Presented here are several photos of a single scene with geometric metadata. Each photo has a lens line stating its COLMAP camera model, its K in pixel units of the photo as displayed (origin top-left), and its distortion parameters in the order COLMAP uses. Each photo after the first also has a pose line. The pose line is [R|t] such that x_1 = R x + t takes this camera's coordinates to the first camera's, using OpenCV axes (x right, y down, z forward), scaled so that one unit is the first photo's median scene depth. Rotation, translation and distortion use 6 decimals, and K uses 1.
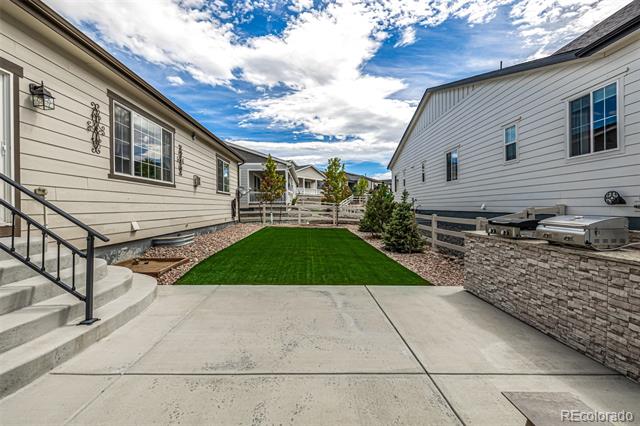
lens RADIAL K [[269.7, 0, 315.6], [0, 269.7, 207.4], [0, 0, 1]] dist [0.001592, 0.000521]
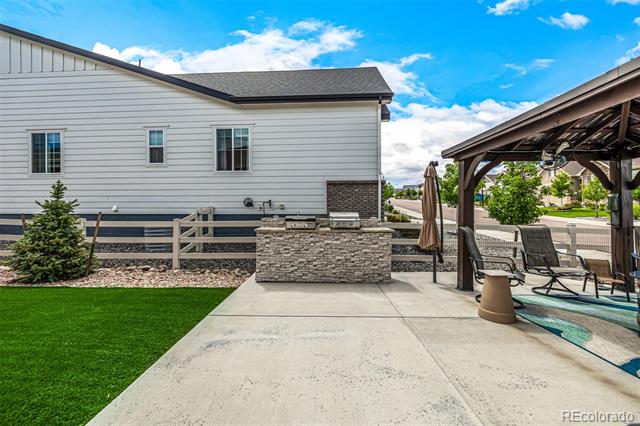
lens RADIAL K [[269.7, 0, 315.6], [0, 269.7, 207.4], [0, 0, 1]] dist [0.001592, 0.000521]
pose [[0.047748, 0.004440, 0.998850, -0.636846], [0.005241, 0.999975, -0.004696, 0.004280], [-0.998846, 0.005459, 0.047724, 0.806102]]
